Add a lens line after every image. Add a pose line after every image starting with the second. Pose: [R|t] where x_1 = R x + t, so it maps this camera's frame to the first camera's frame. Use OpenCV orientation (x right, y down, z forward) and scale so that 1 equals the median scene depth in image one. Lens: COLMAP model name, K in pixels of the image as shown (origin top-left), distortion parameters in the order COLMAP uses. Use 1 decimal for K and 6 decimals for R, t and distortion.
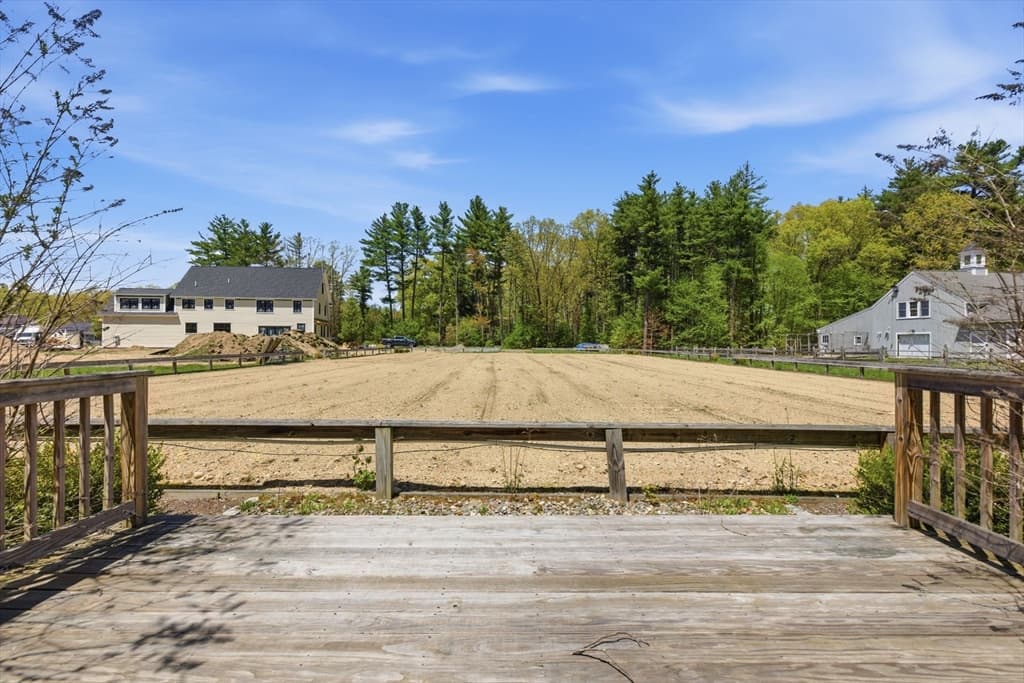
lens RADIAL K [[479.3, 0, 520.5], [0, 479.3, 338.3], [0, 0, 1]] dist [-0.010108, 0.000938]
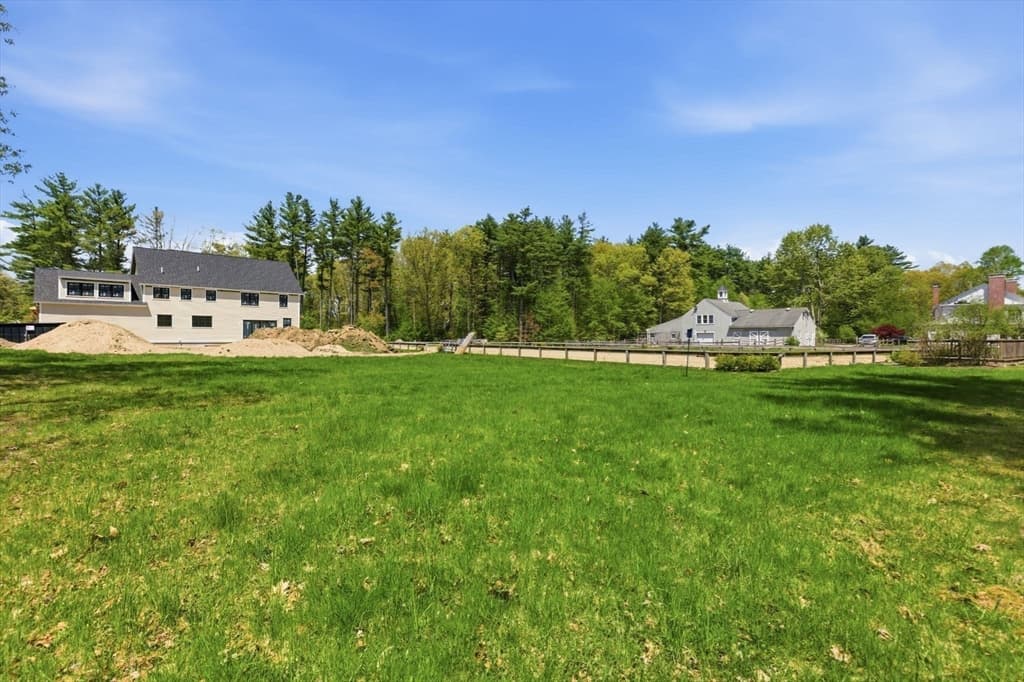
lens RADIAL K [[479.3, 0, 520.5], [0, 479.3, 337.8], [0, 0, 1]] dist [-0.010108, 0.000938]
pose [[0.819482, -0.000640, 0.573105, -0.650058], [-0.005357, 0.999947, 0.008778, -0.001292], [-0.573080, -0.010263, 0.819435, -0.094092]]
